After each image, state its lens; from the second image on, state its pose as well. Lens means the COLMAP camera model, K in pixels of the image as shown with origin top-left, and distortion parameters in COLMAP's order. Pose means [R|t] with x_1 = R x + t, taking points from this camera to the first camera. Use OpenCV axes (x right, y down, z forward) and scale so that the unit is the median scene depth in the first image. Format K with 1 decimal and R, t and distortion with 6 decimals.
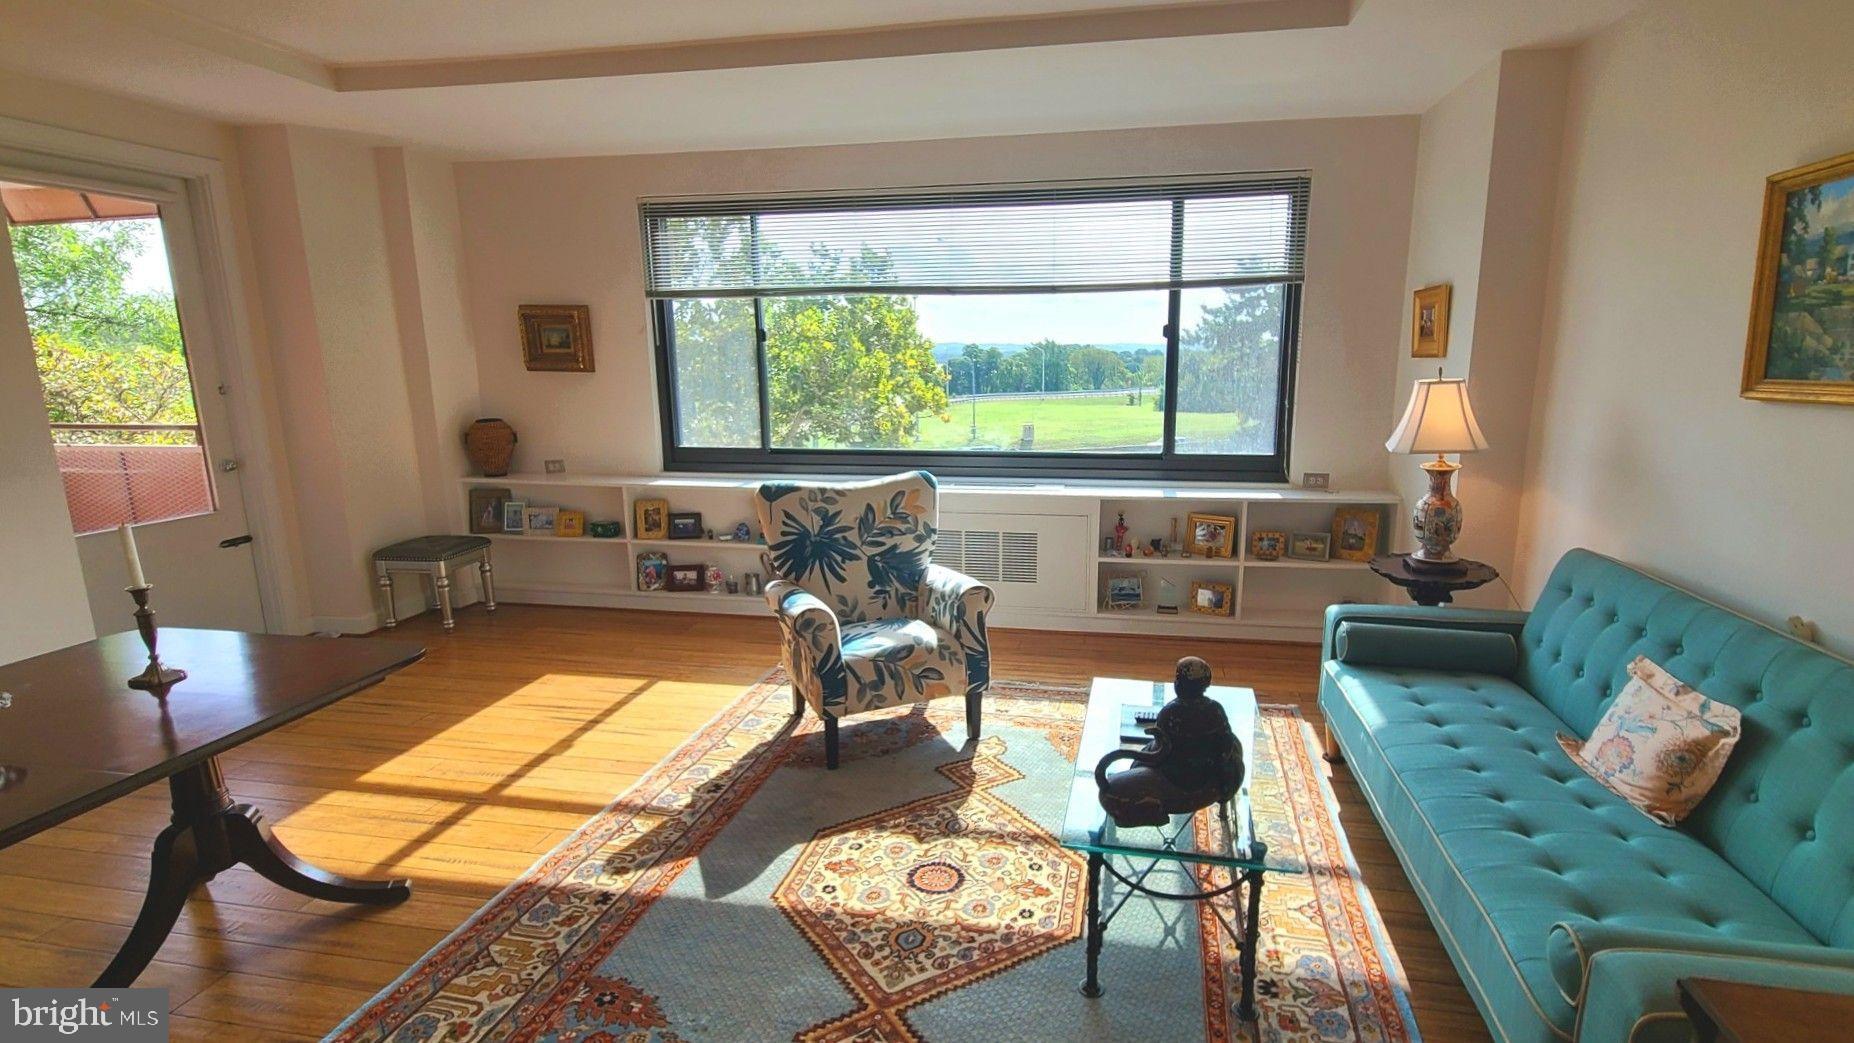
lens RADIAL K [[889.2, 0, 957.6], [0, 889.2, 506.7], [0, 0, 1]] dist [-0.005522, 0.000492]
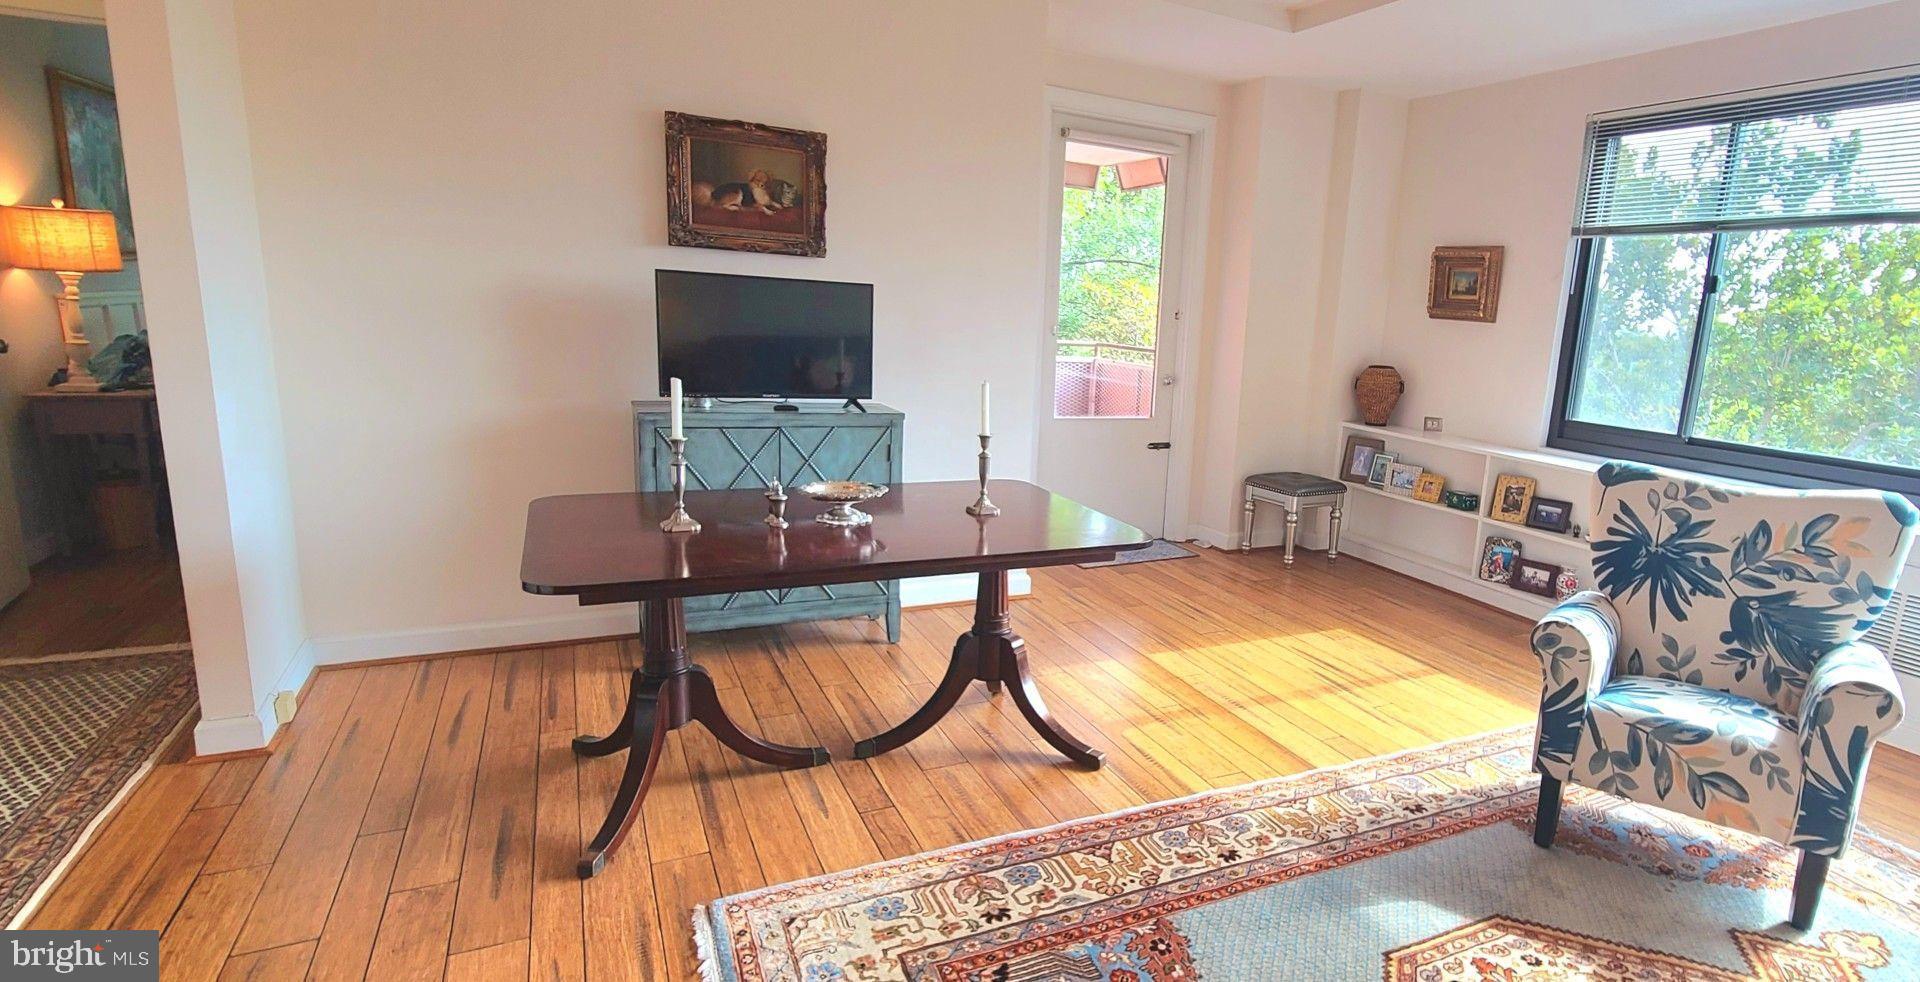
lens RADIAL K [[963.3, 0, 1097.4], [0, 963.3, 508.8], [0, 0, 1]] dist [0.001315, -0.000343]
pose [[0.638741, 0.205833, -0.741379, 0.119442], [-0.199236, 0.974936, 0.099023, 0.015002], [0.743179, 0.084459, 0.663740, 0.142549]]
